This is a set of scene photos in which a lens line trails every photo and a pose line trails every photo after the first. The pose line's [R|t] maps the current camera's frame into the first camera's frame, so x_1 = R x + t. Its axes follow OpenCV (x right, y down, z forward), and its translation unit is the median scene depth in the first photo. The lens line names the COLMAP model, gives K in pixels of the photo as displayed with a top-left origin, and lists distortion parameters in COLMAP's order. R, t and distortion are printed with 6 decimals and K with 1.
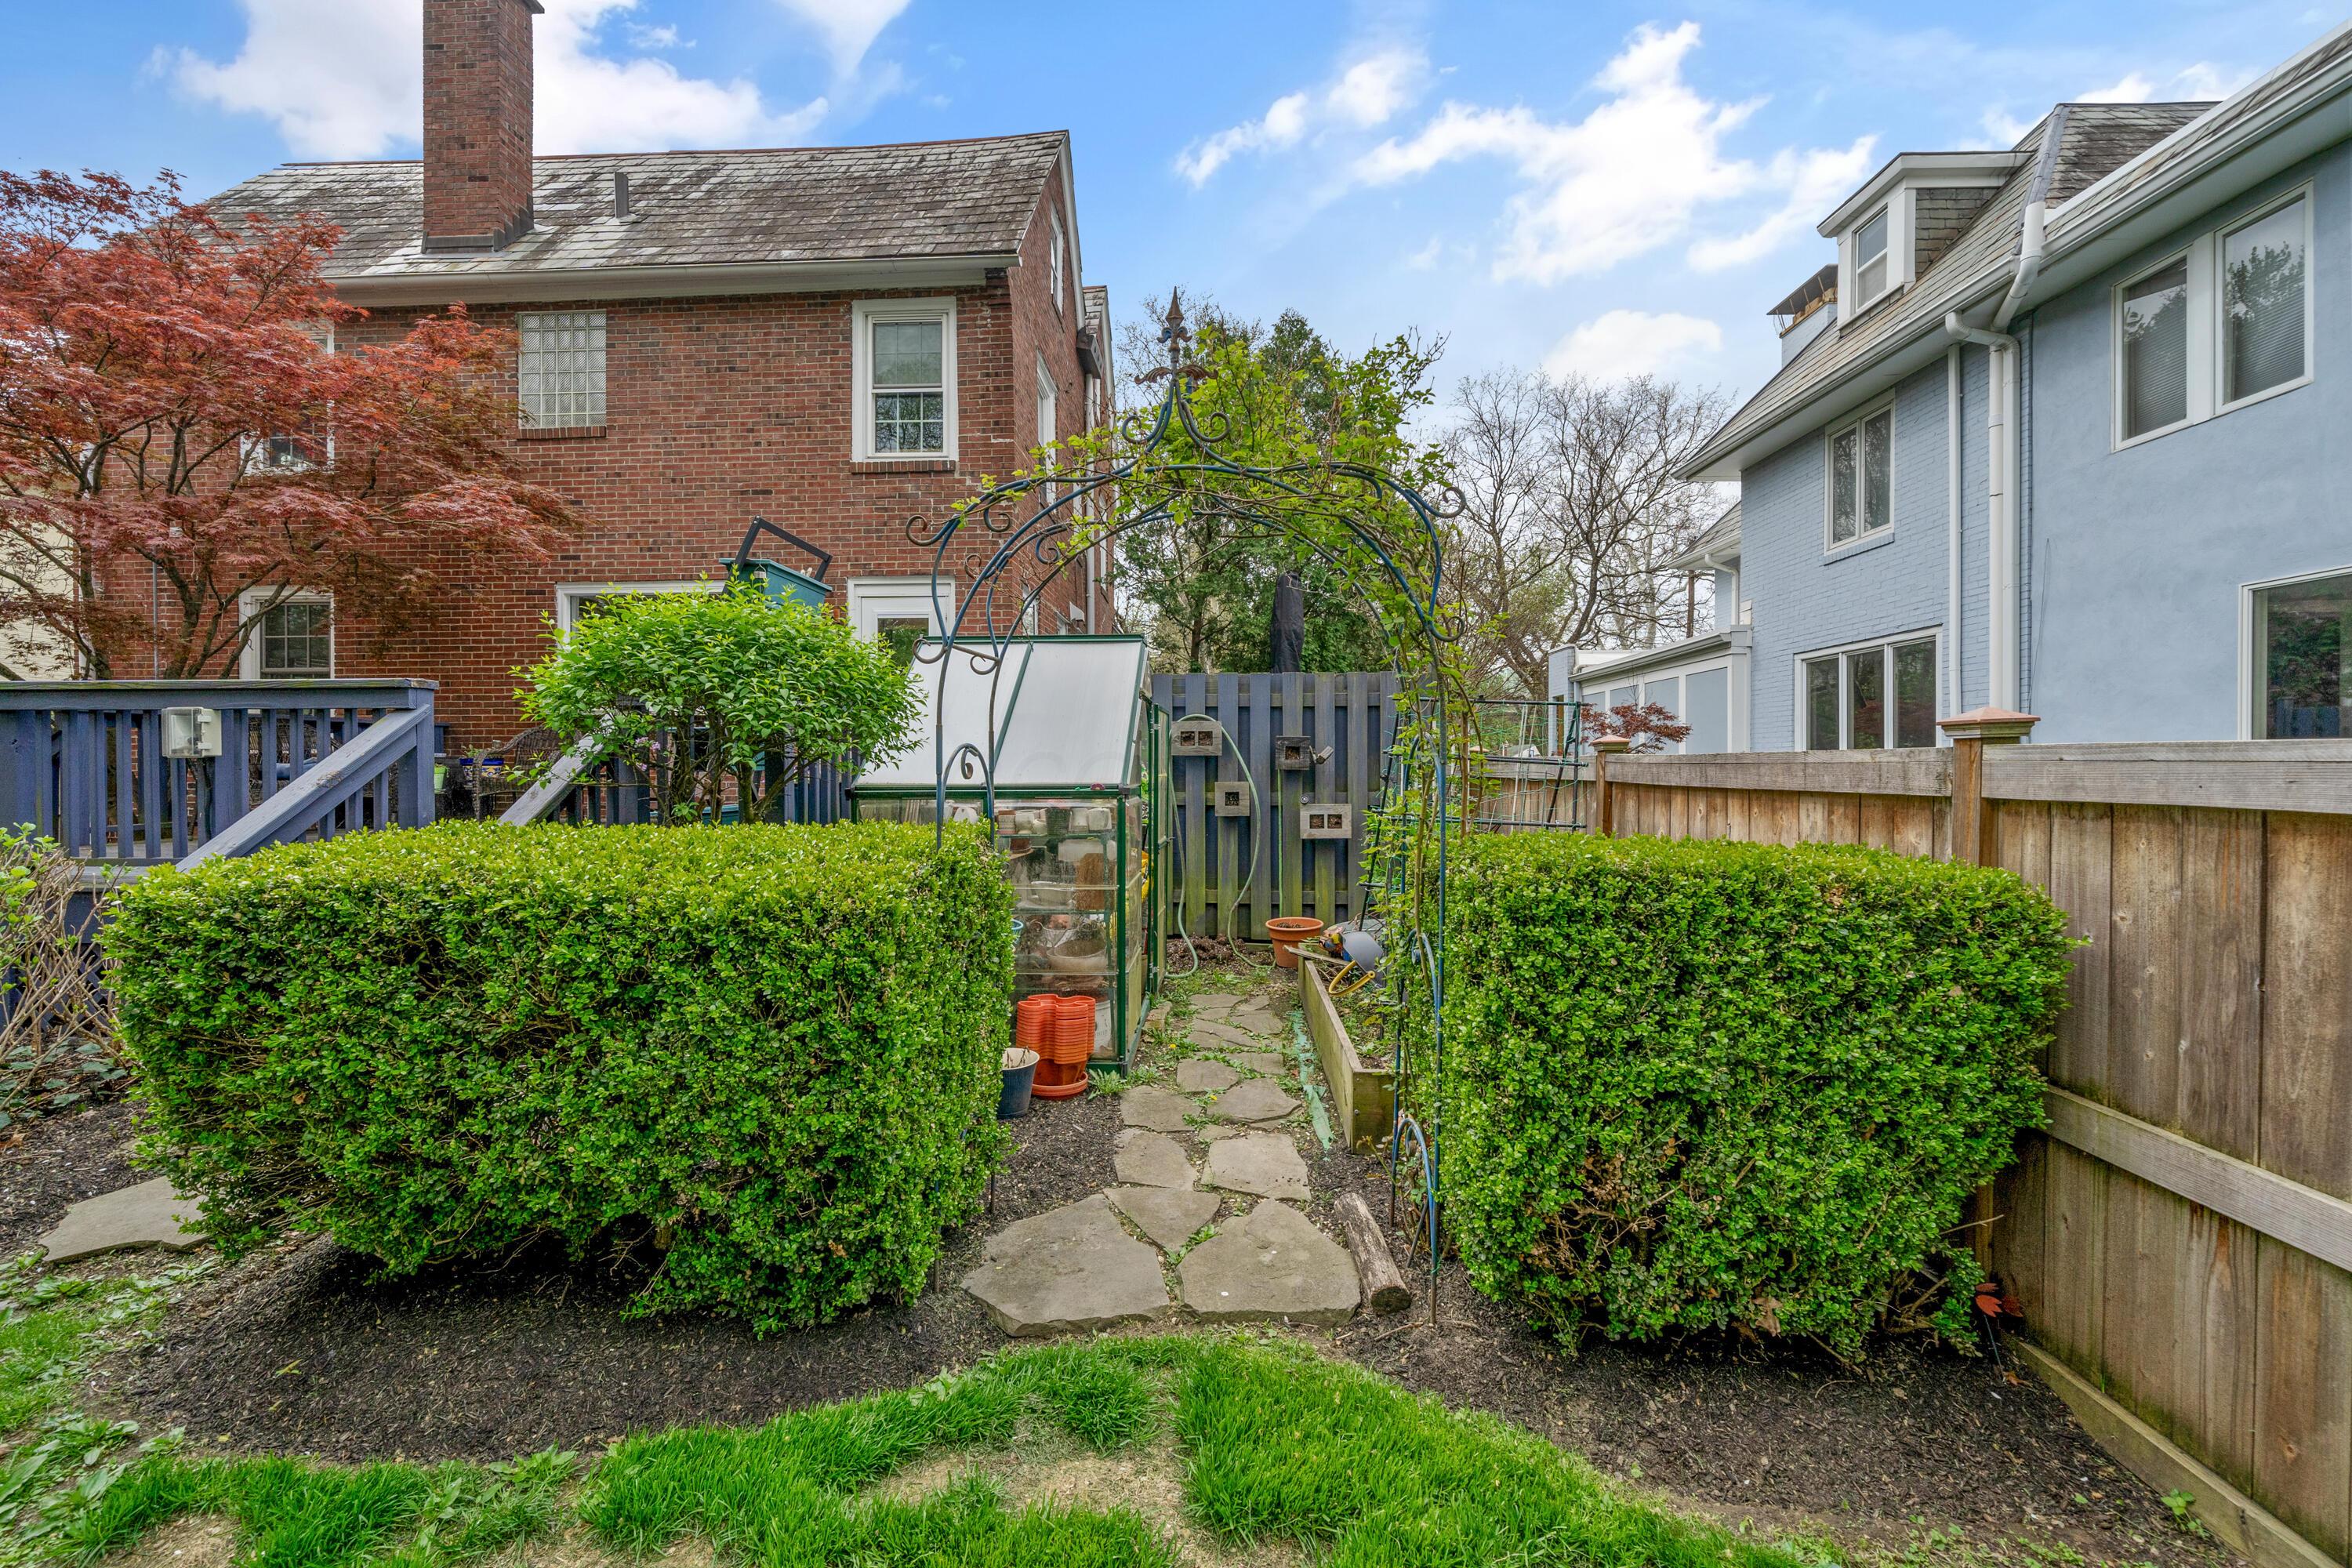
lens RADIAL K [[918.2, 0, 1173.1], [0, 918.2, 770.4], [0, 0, 1]] dist [-0.003114, -0.000031]
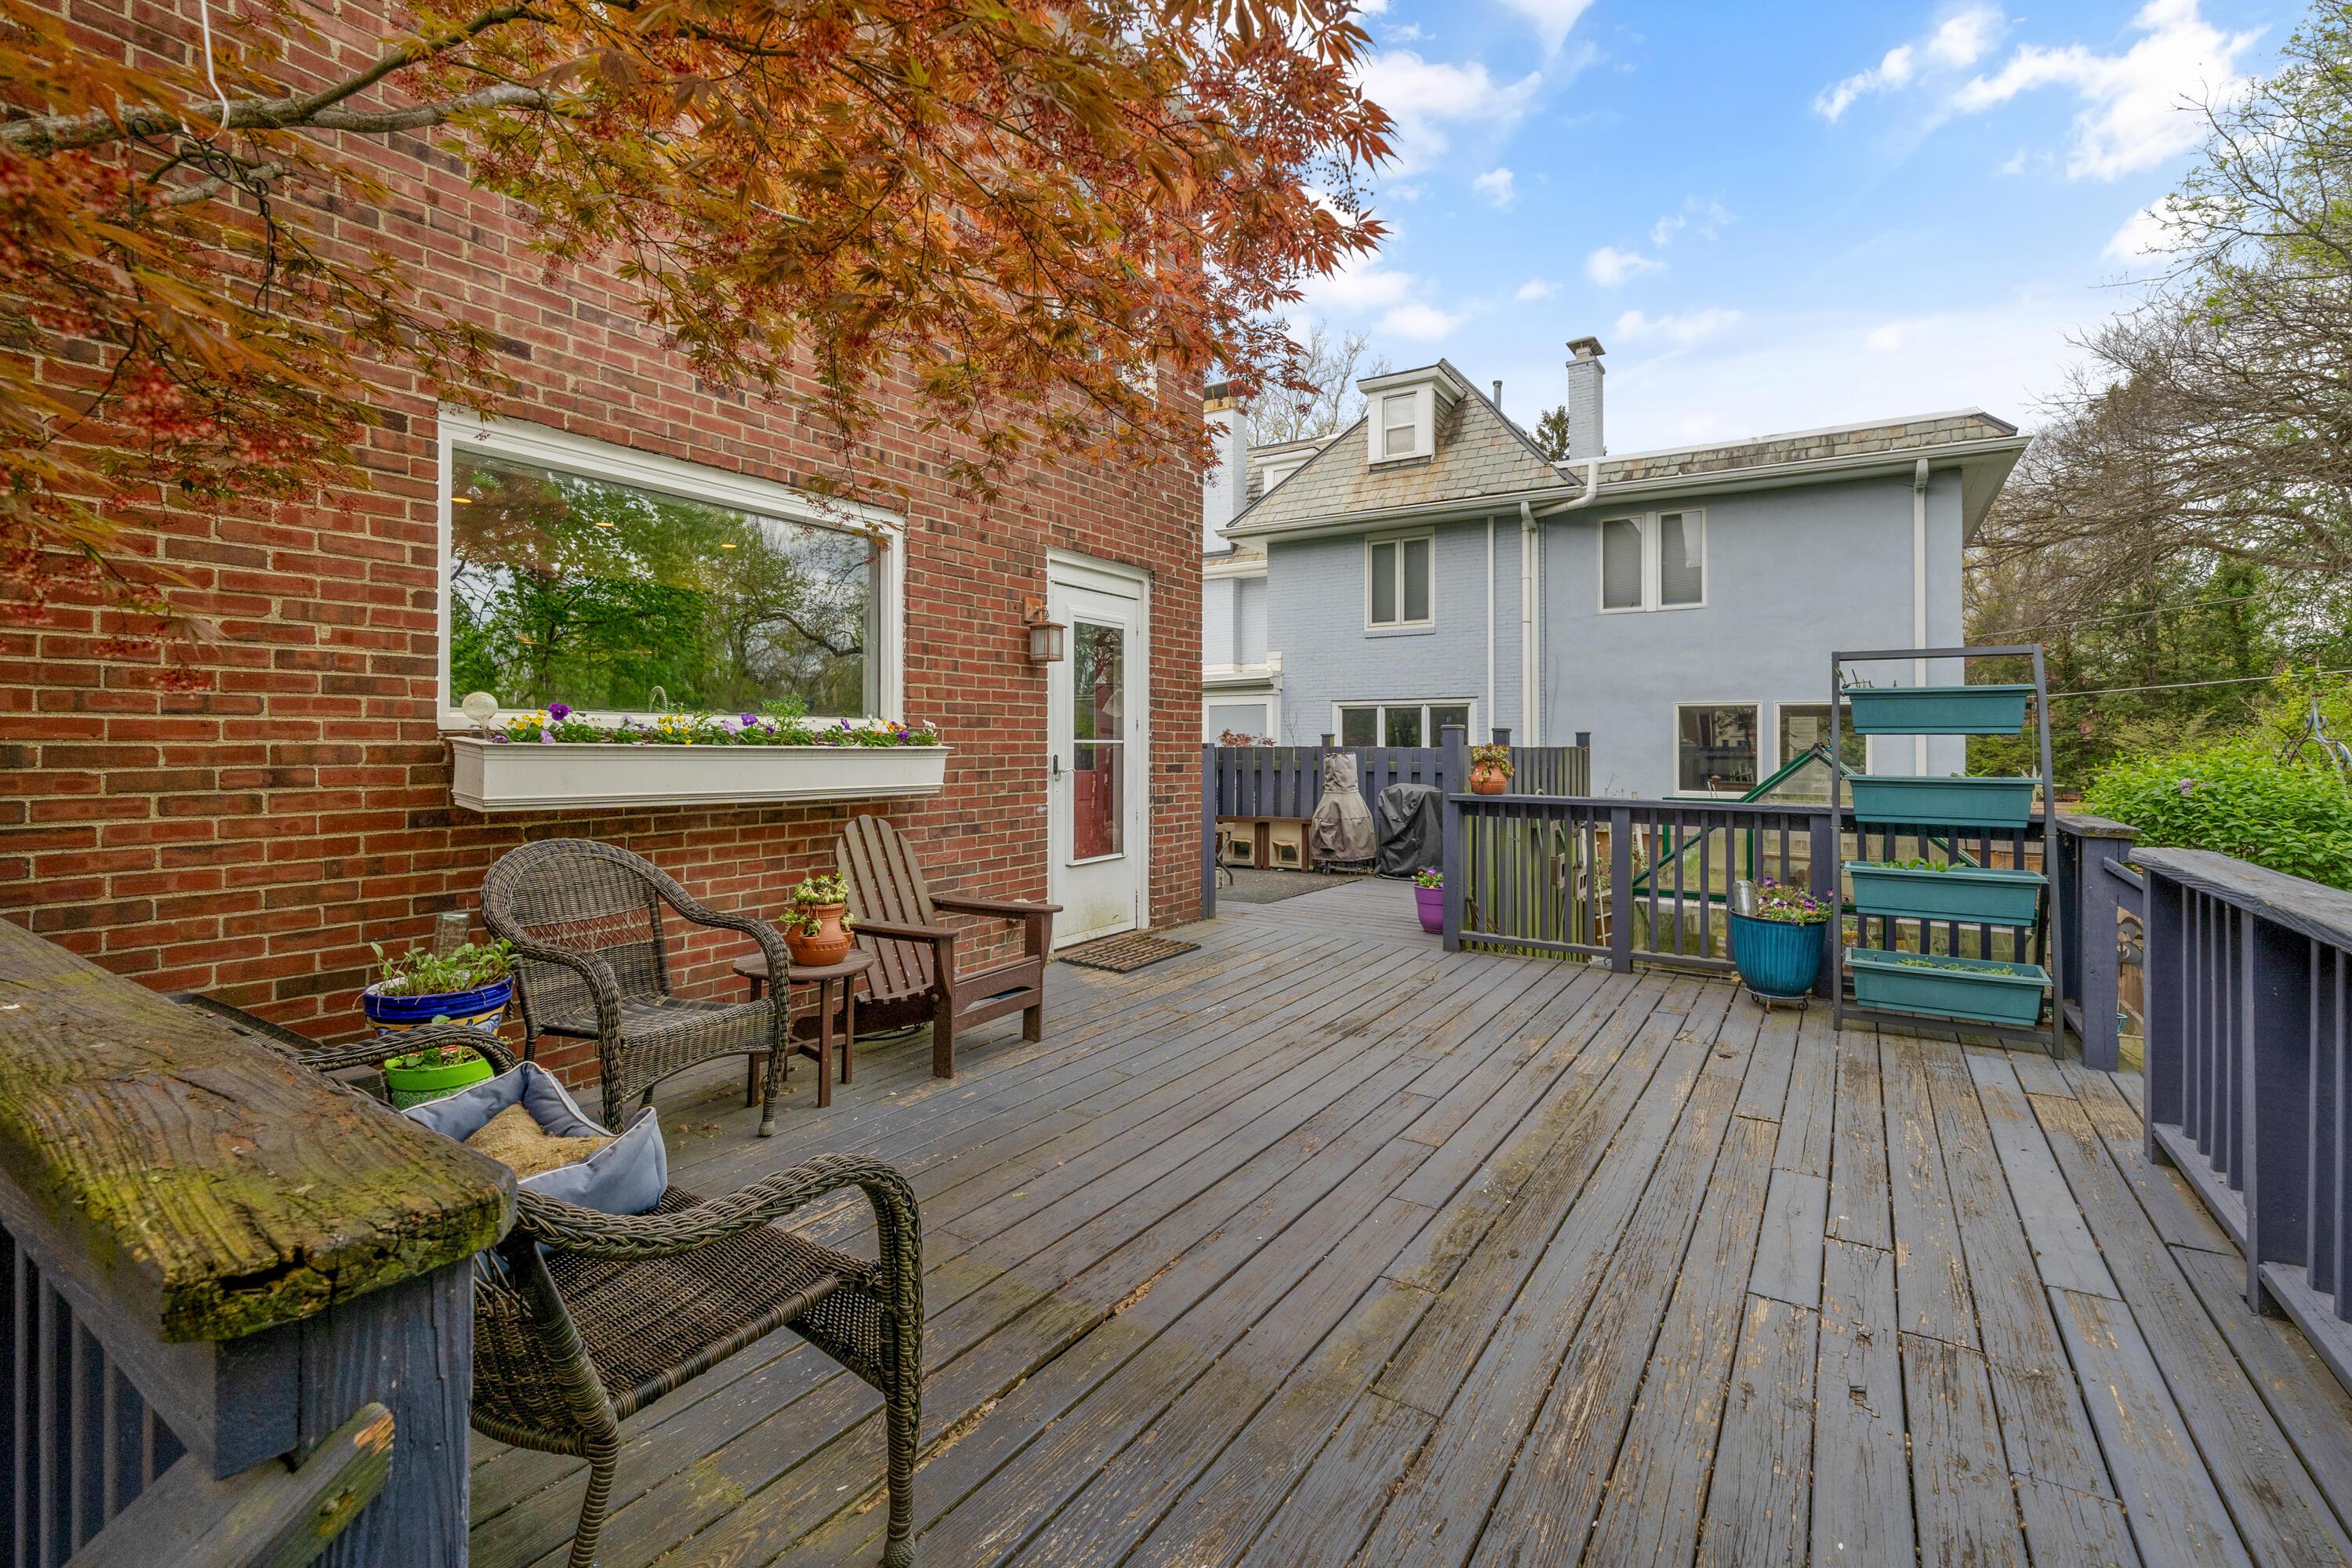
lens RADIAL K [[1018.3, 0, 1199.0], [0, 1018.3, 742.5], [0, 0, 1]] dist [-0.002797, -0.000506]
pose [[0.498878, 0.004246, 0.866662, -0.857067], [0.001082, 0.999984, -0.005522, -0.081736], [-0.866672, 0.003692, 0.498865, 0.590249]]
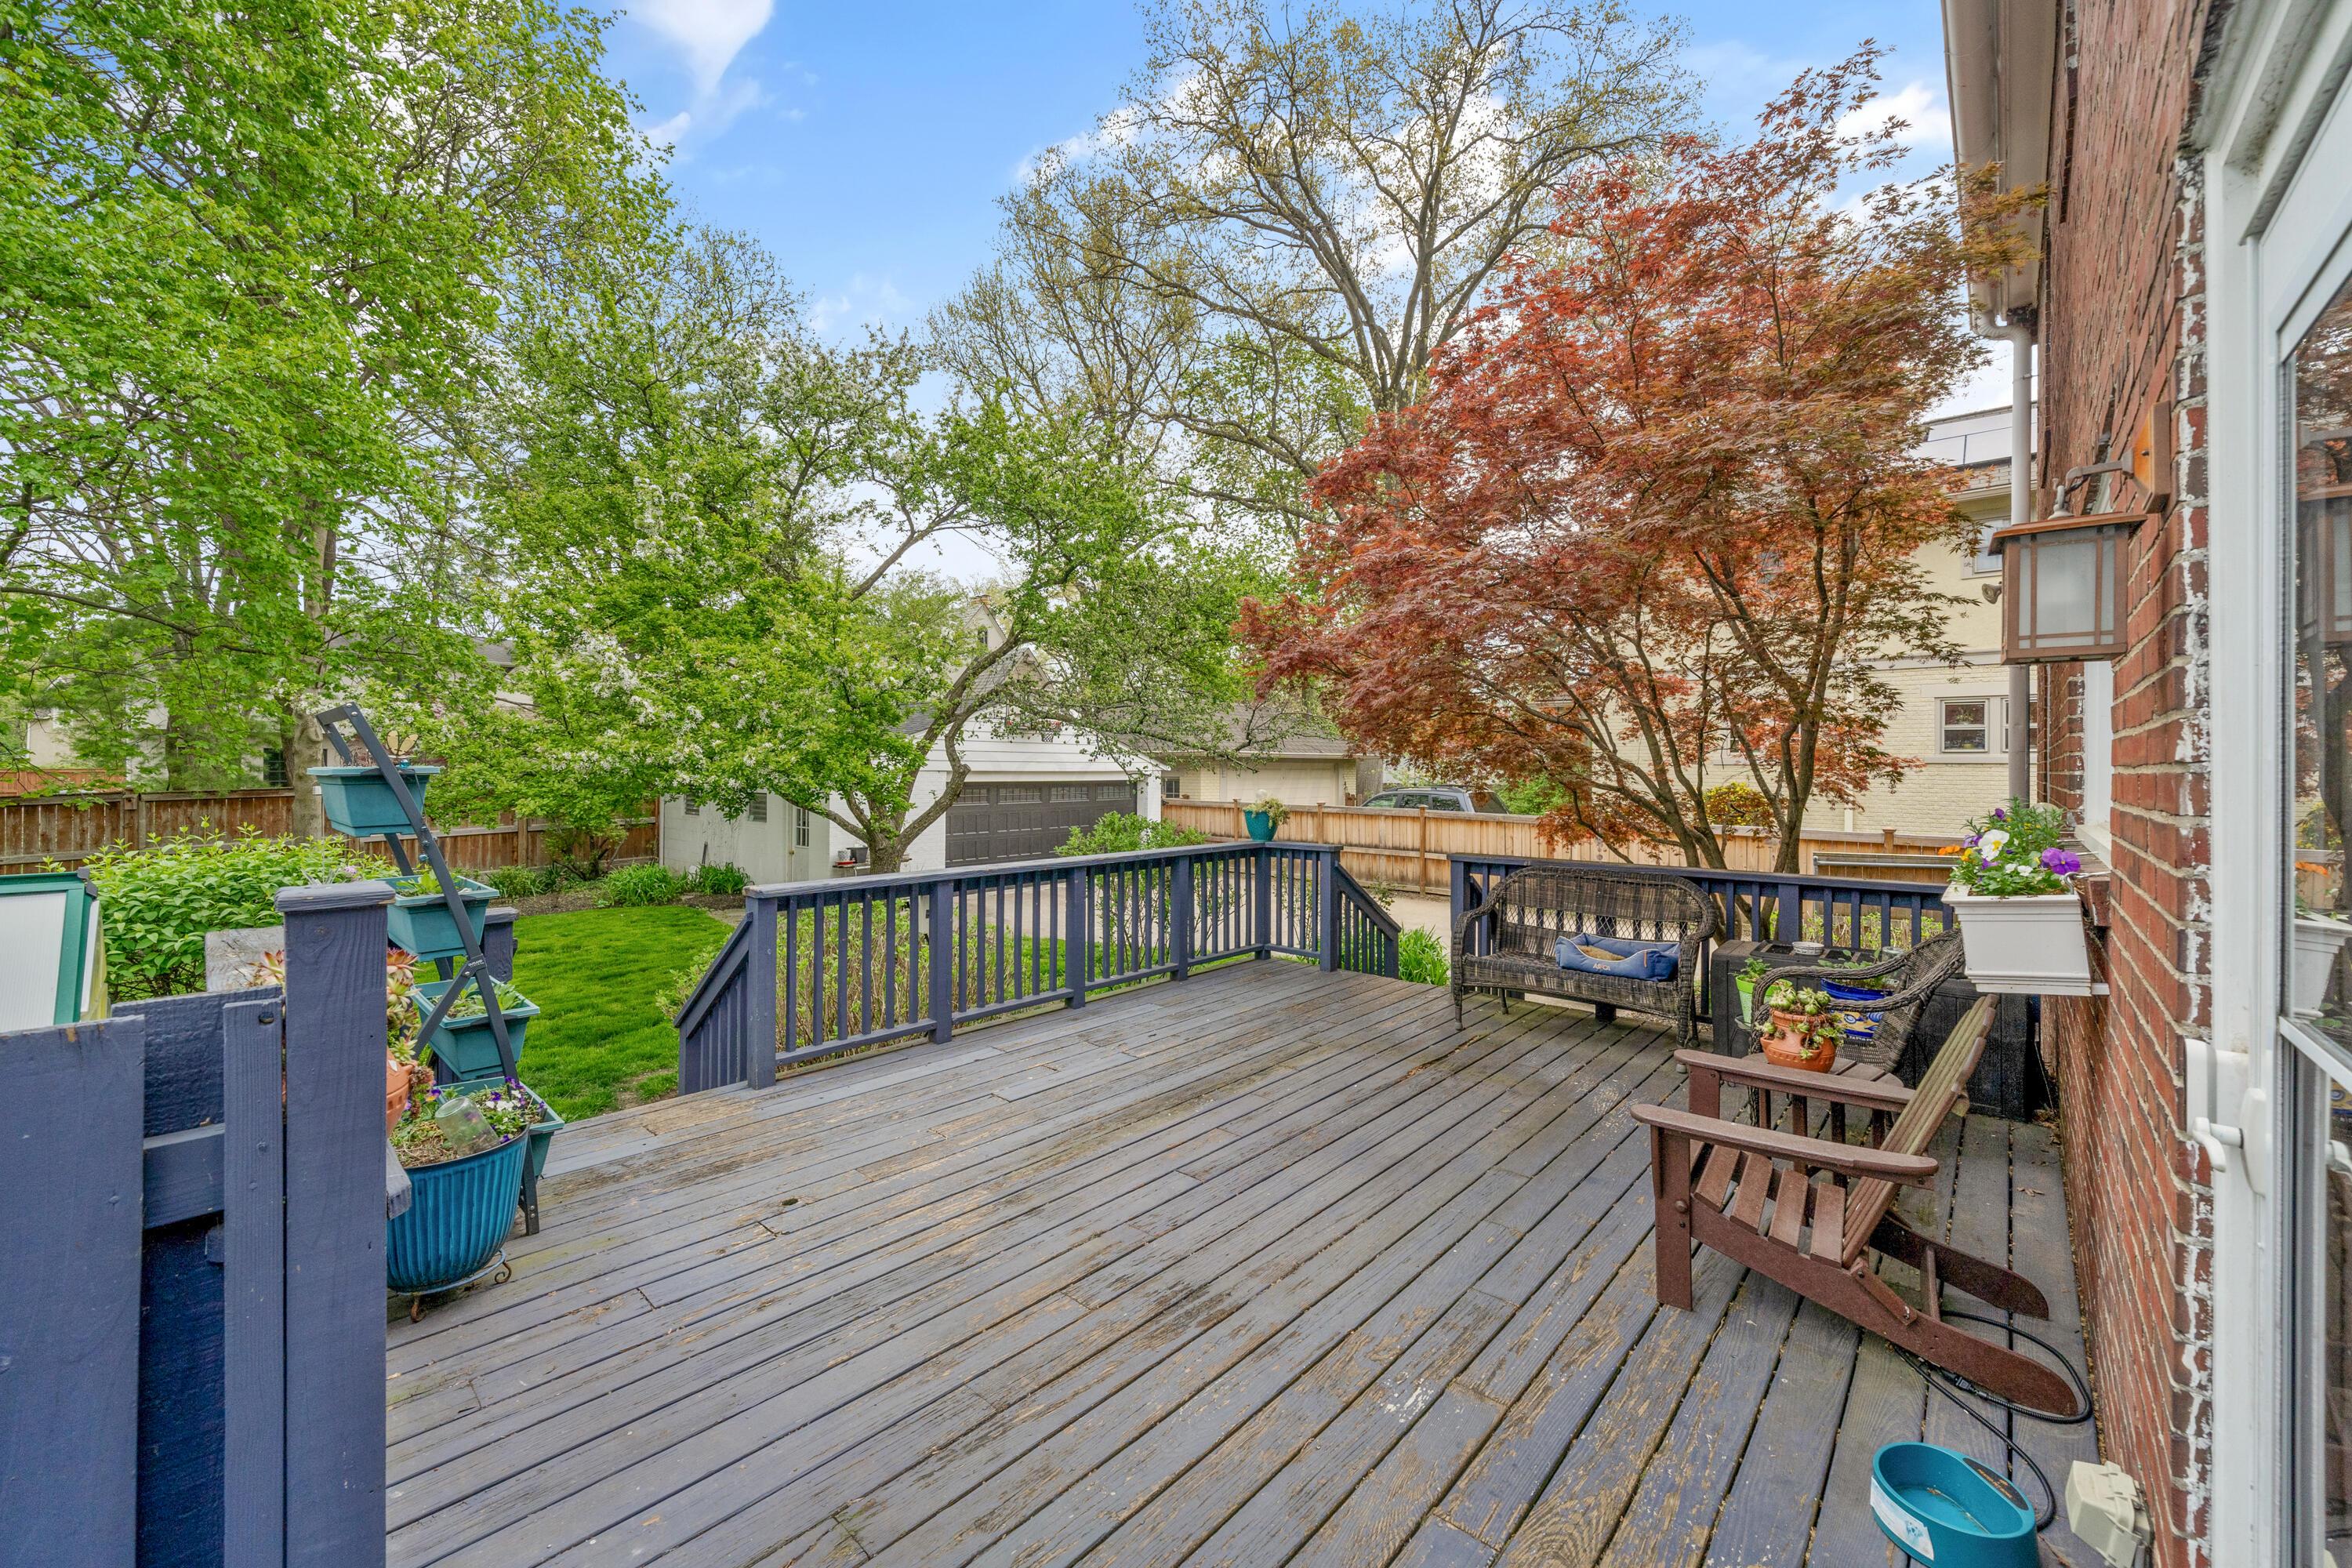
lens RADIAL K [[918.2, 0, 1185.9], [0, 918.2, 771.7], [0, 0, 1]] dist [-0.003114, -0.000031]
pose [[-0.632505, 0.003461, -0.774549, -0.154563], [-0.009690, 0.999876, 0.012381, -0.116188], [0.774496, 0.015336, -0.632393, 0.960367]]
